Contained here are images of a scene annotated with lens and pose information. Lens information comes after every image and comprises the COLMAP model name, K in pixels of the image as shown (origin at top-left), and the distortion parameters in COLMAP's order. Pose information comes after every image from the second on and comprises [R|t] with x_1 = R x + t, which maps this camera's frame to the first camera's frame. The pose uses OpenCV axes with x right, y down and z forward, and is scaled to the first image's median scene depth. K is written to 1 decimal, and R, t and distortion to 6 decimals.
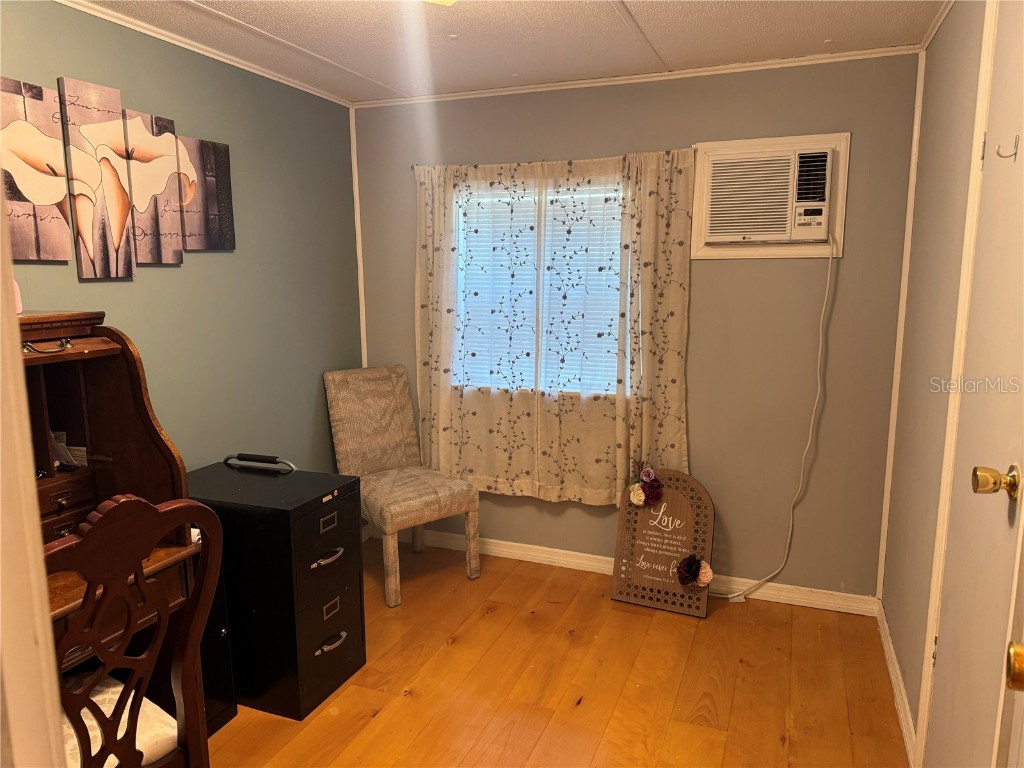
lens RADIAL K [[717.4, 0, 506.0], [0, 717.4, 390.3], [0, 0, 1]] dist [0.042441, -0.049867]
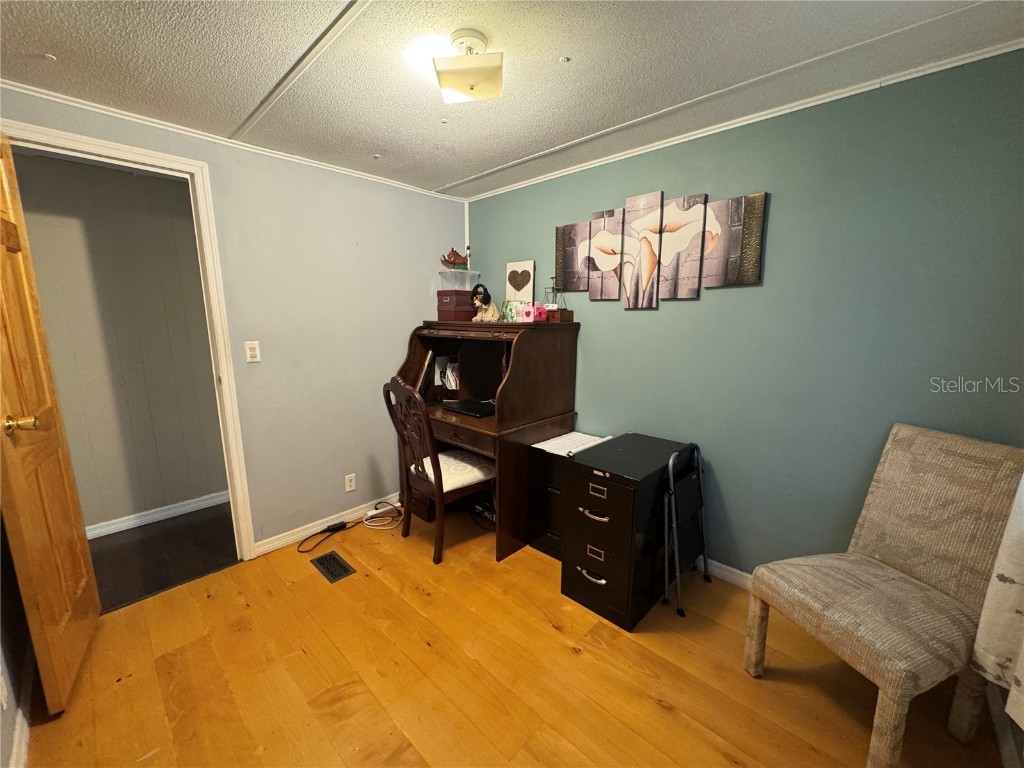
lens RADIAL K [[407.9, 0, 510.3], [0, 407.9, 384.3], [0, 0, 1]] dist [0.000489, -0.000153]
pose [[-0.365243, 0.166537, -0.915894, 0.481057], [-0.149419, 0.960624, 0.234256, -0.162142], [0.918842, 0.222412, -0.325978, 1.070574]]
